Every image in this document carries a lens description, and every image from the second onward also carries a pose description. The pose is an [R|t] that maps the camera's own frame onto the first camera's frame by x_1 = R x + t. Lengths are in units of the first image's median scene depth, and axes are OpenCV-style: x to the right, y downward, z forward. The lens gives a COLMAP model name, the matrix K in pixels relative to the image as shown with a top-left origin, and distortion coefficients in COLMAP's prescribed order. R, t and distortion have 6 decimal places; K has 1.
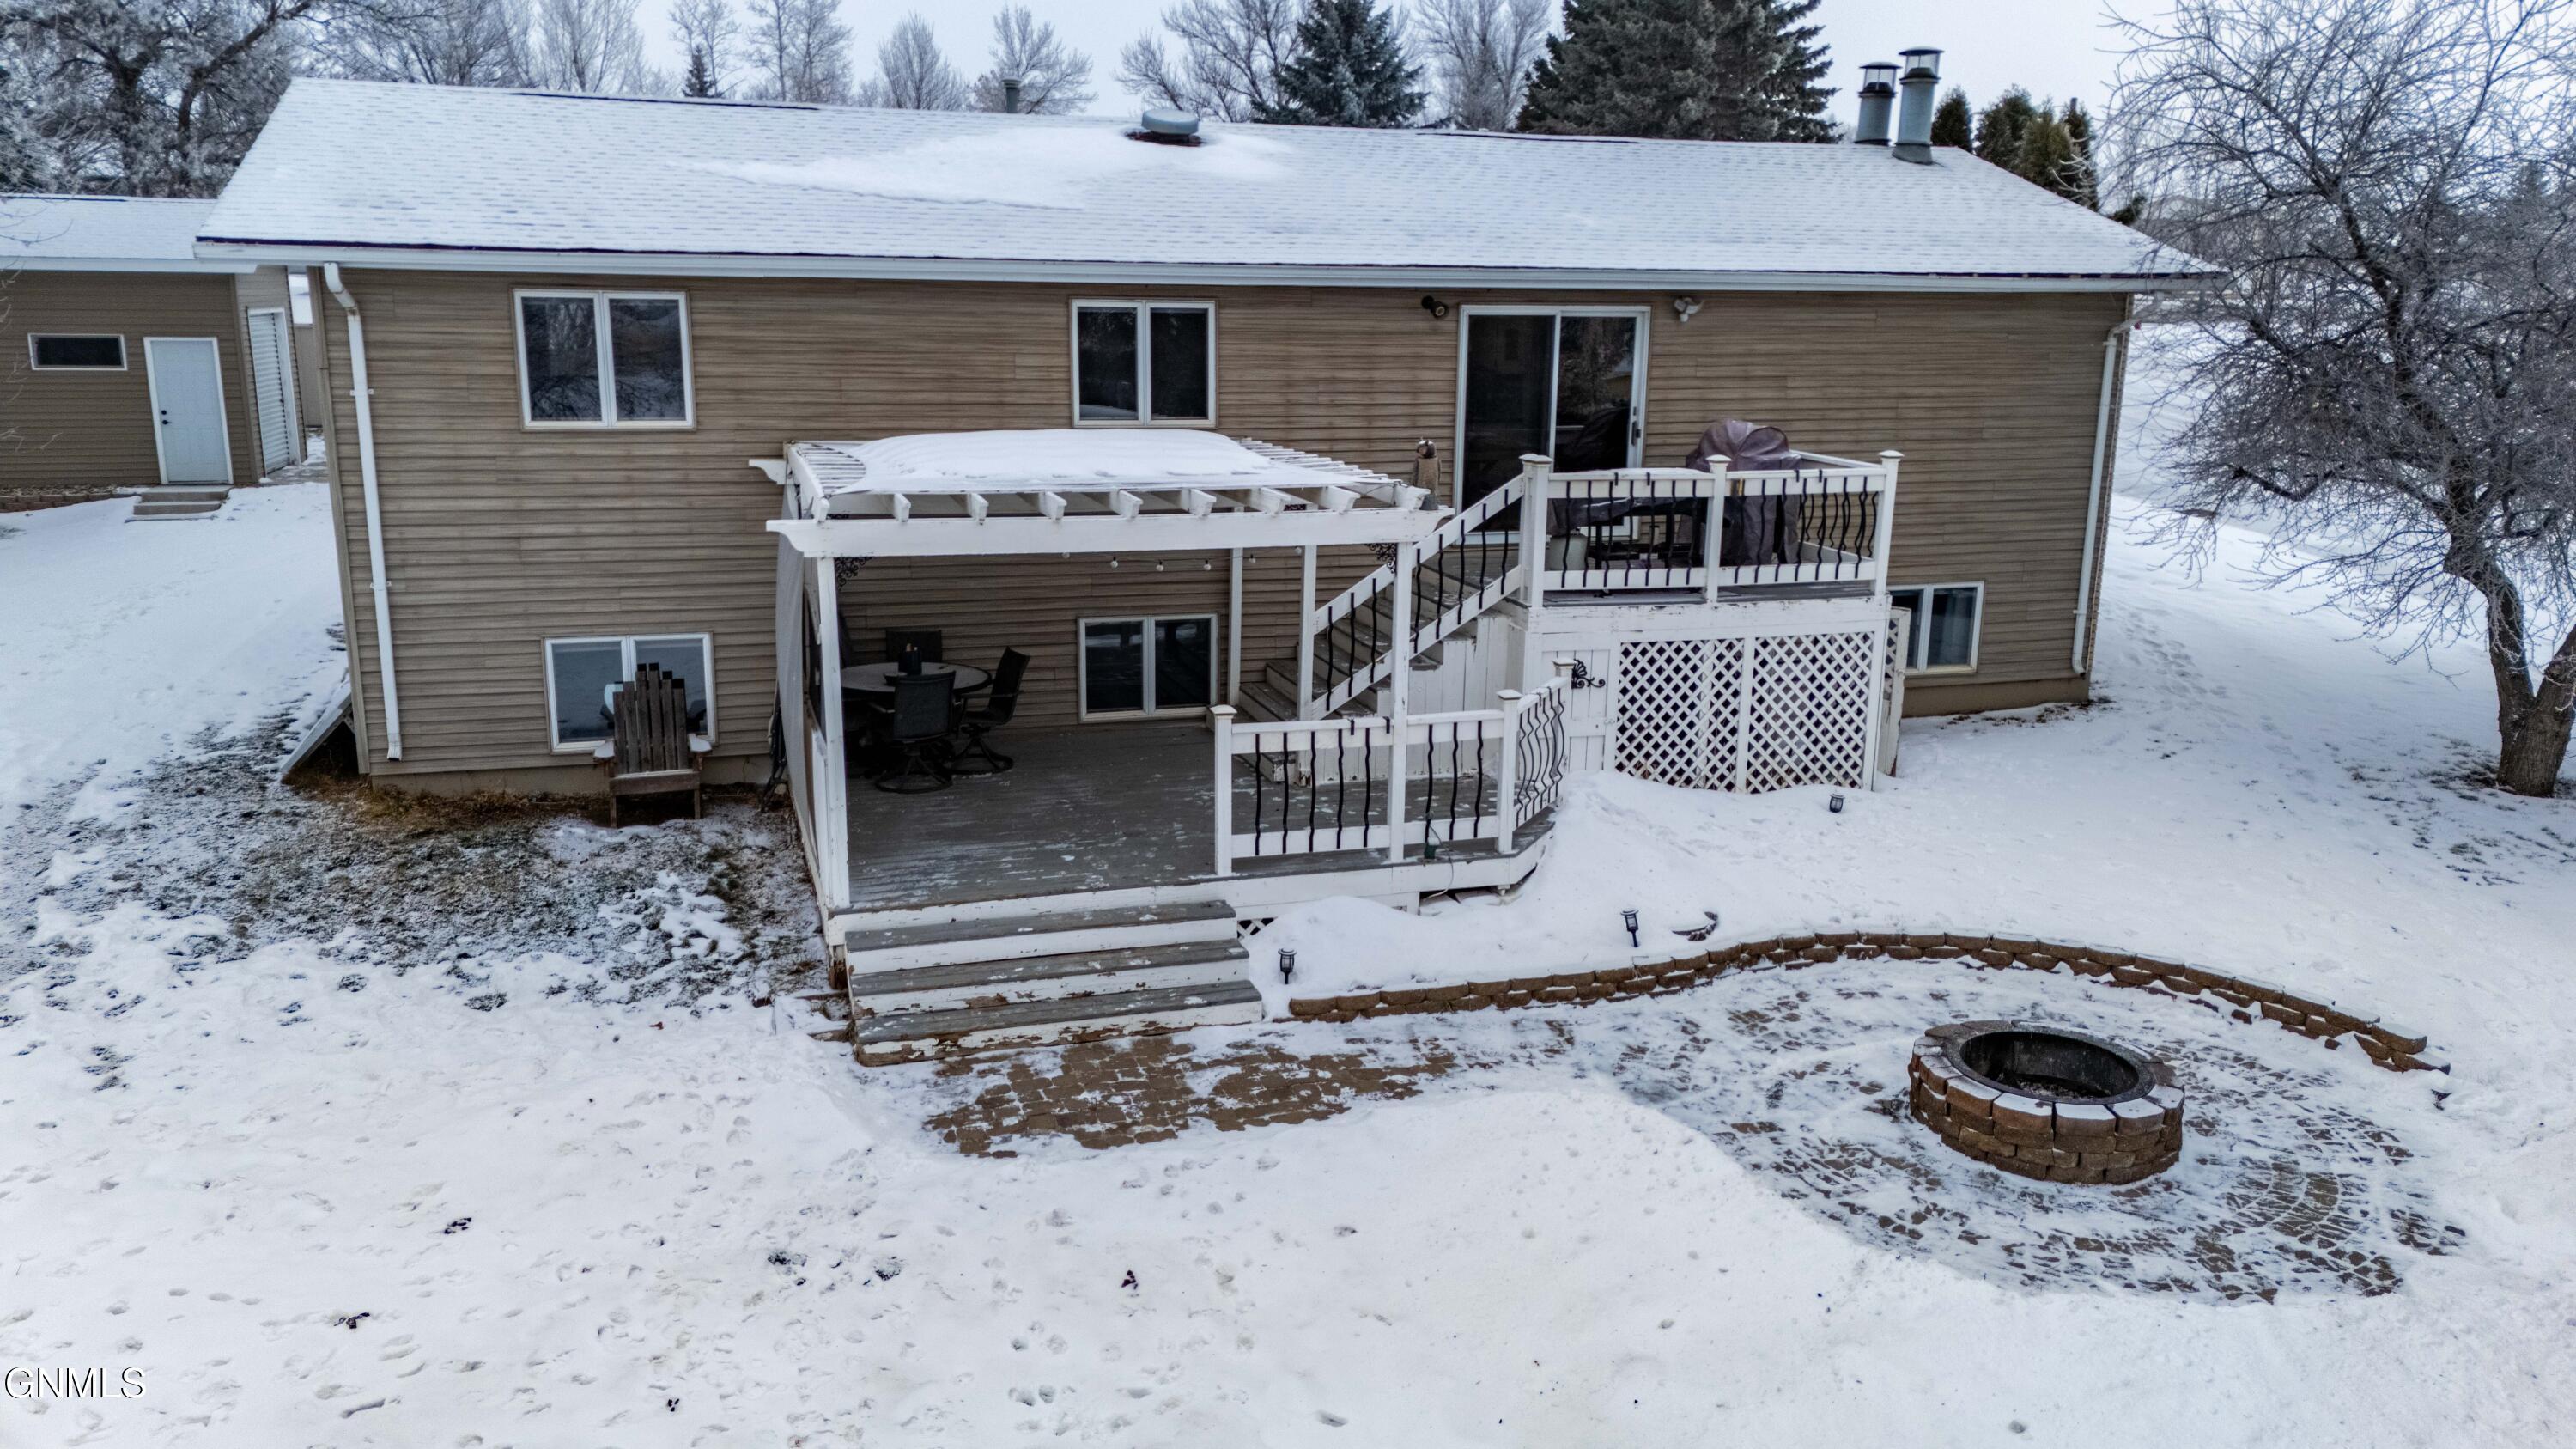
lens RADIAL K [[1841.4, 0, 1288.0], [0, 1841.4, 724.5], [0, 0, 1]] dist [0.130452, -0.000684]
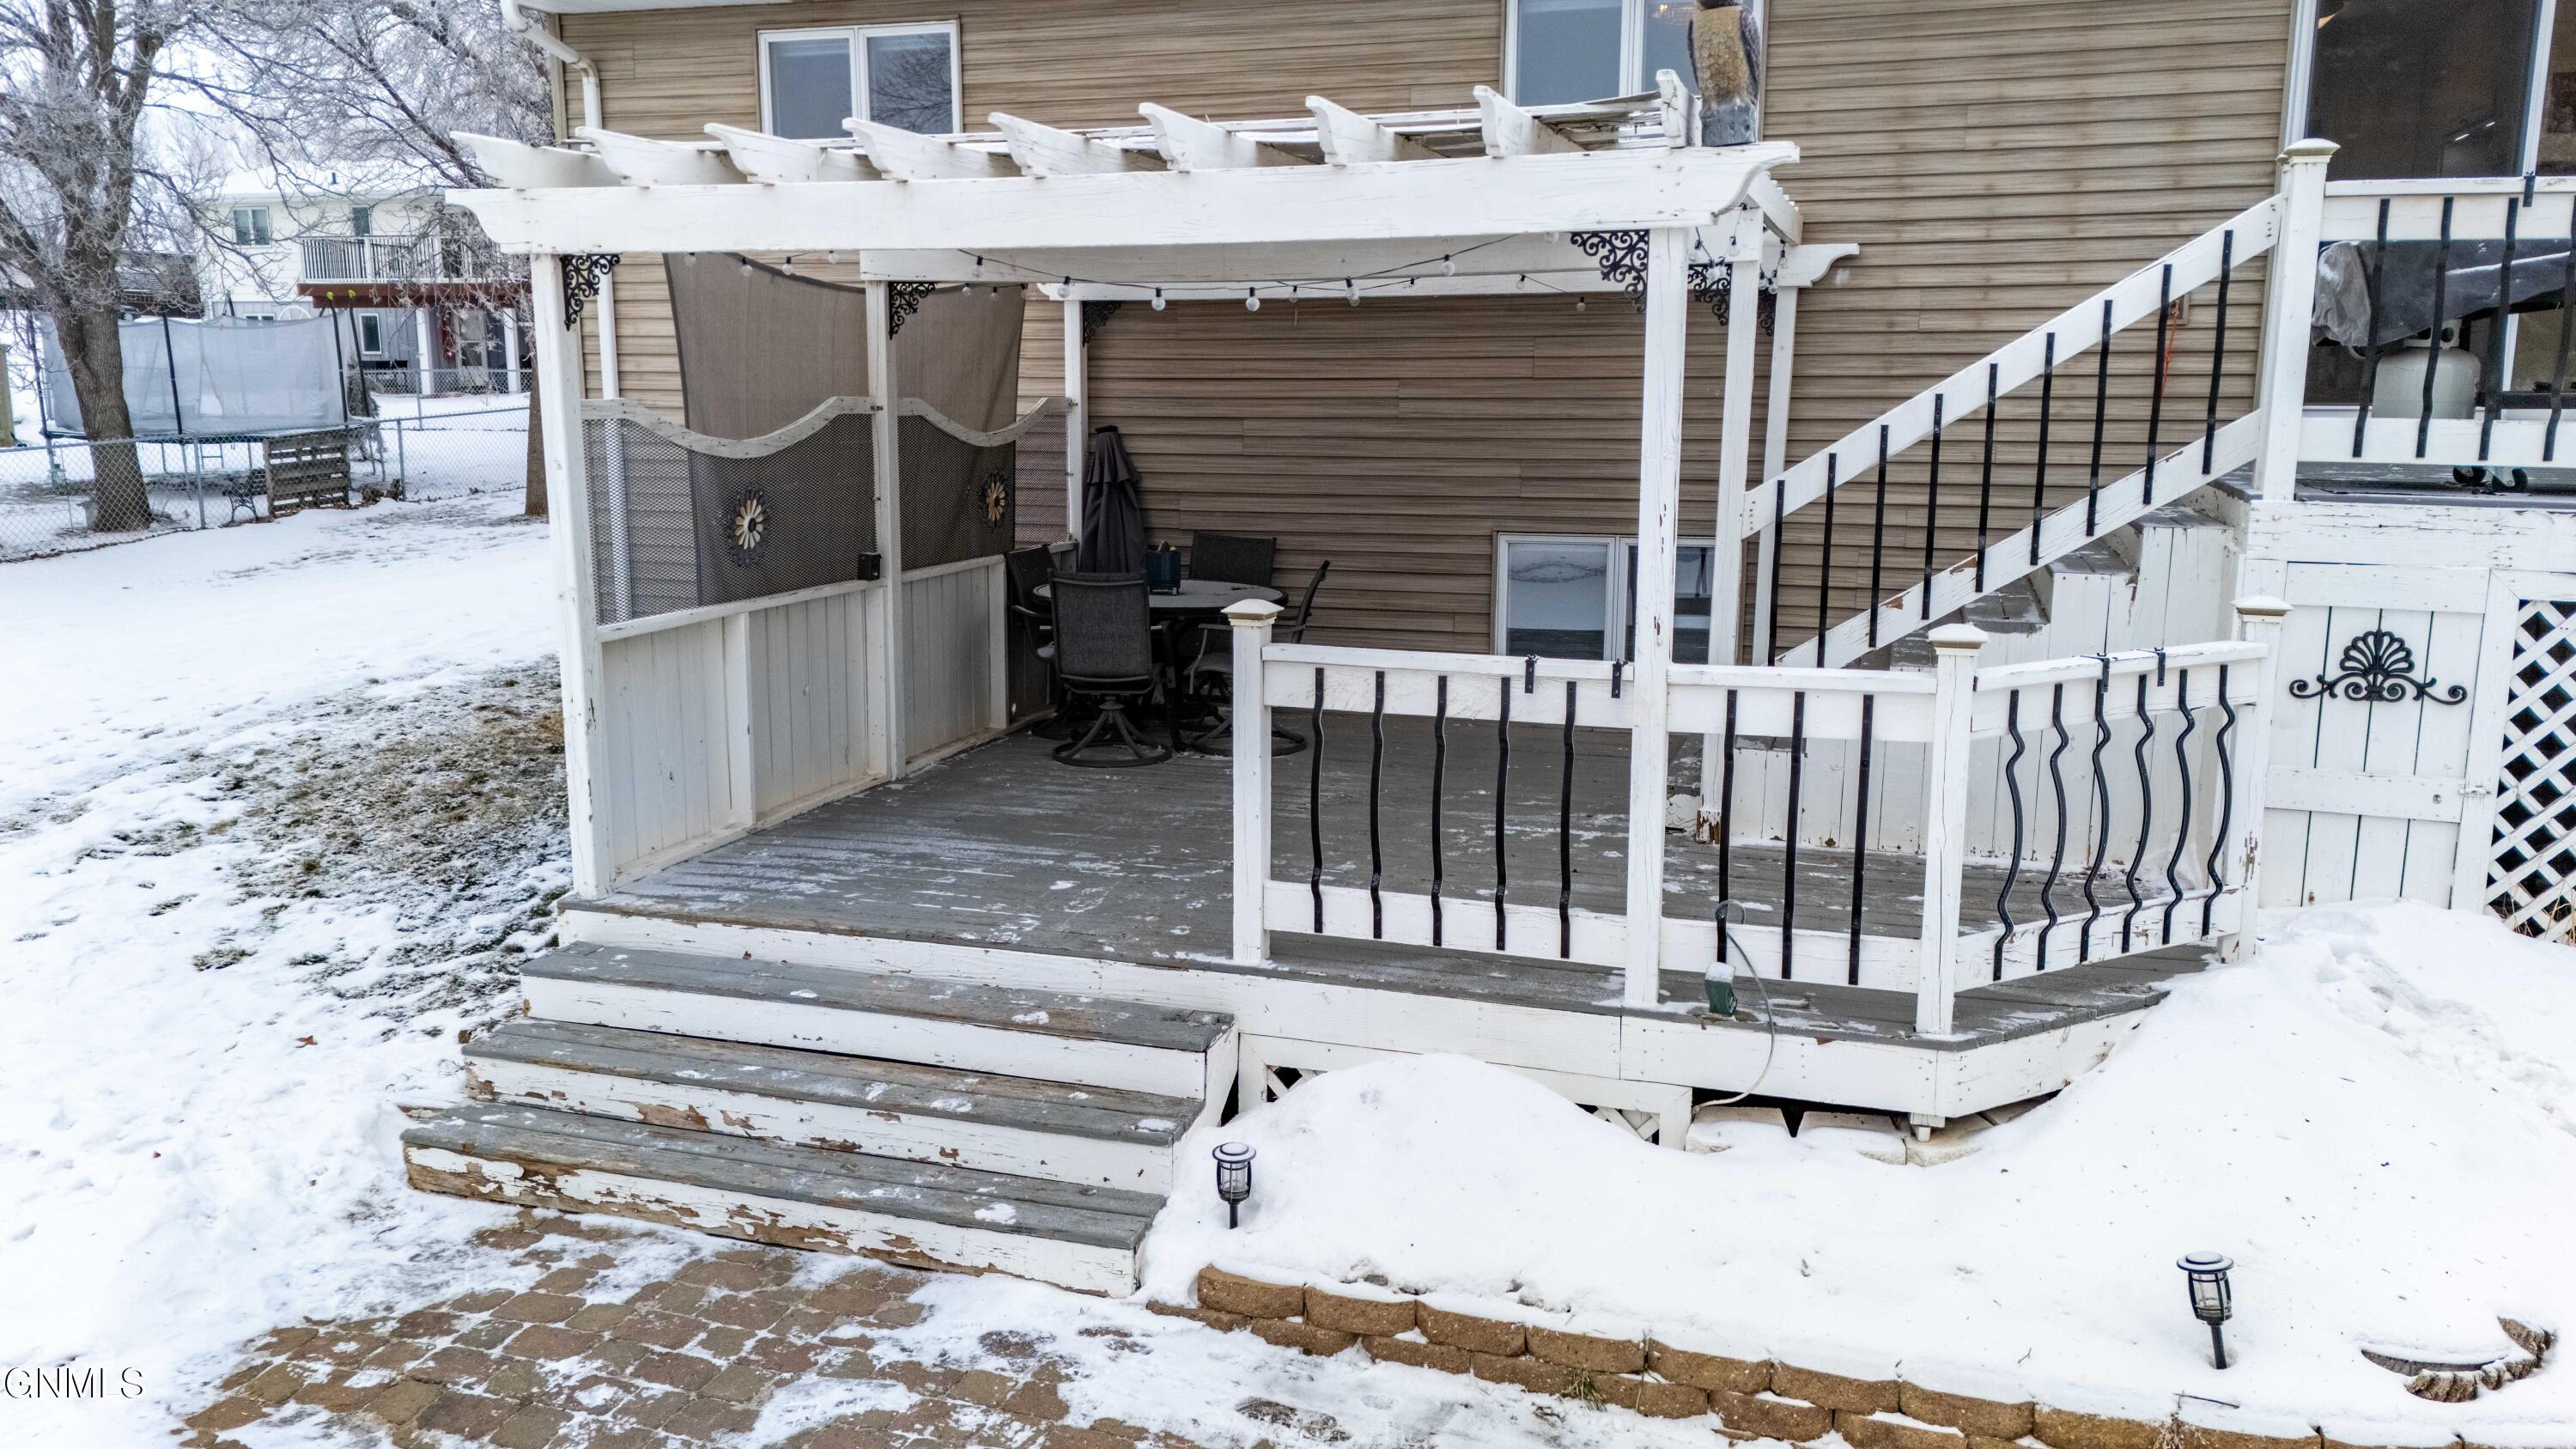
lens RADIAL K [[1878.2, 0, 1288.0], [0, 1878.2, 724.5], [0, 0, 1]] dist [0.076384, -0.085992]
pose [[0.816178, 0.092909, -0.570281, 0.243289], [-0.121225, 0.992555, -0.011791, 0.025586], [0.564940, 0.078756, 0.821365, 0.607515]]
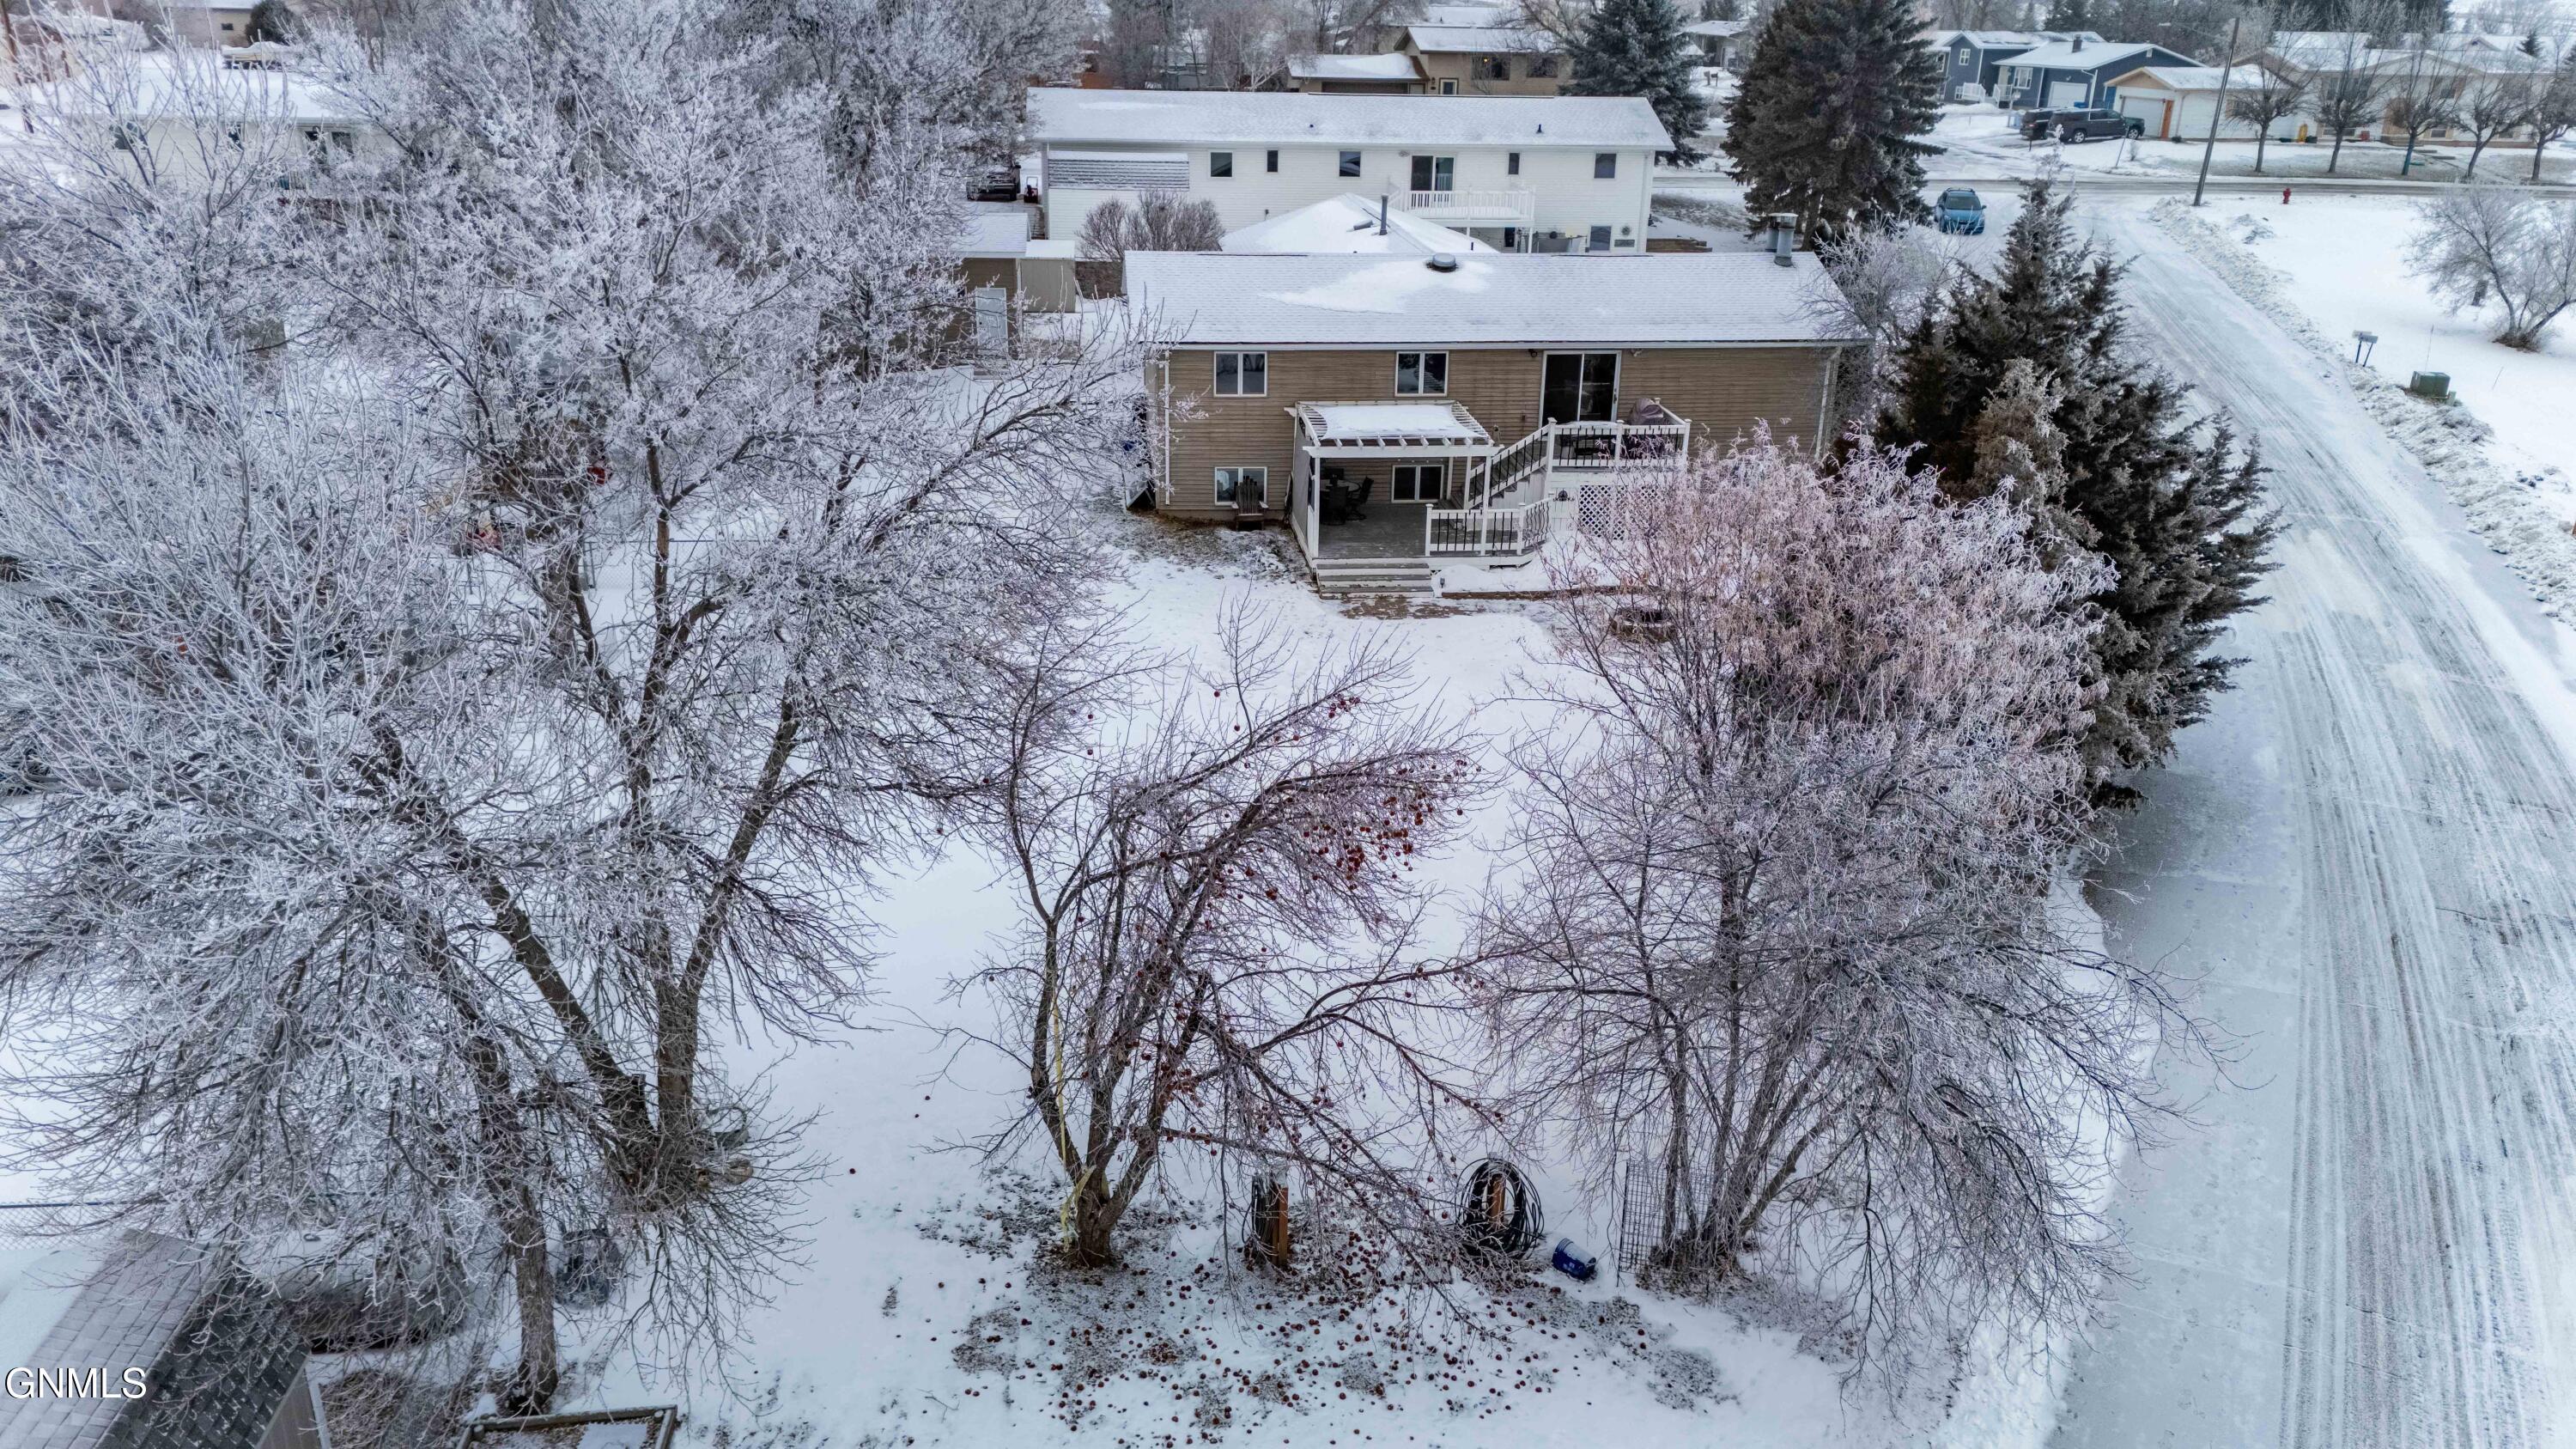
lens RADIAL K [[1841.4, 0, 1288.0], [0, 1841.4, 724.5], [0, 0, 1]] dist [0.130452, -0.000684]
pose [[0.980697, 0.074688, -0.180709, 0.338760], [-0.049426, 0.988851, 0.140468, -0.070797], [0.189185, -0.128824, 0.973454, -2.291622]]
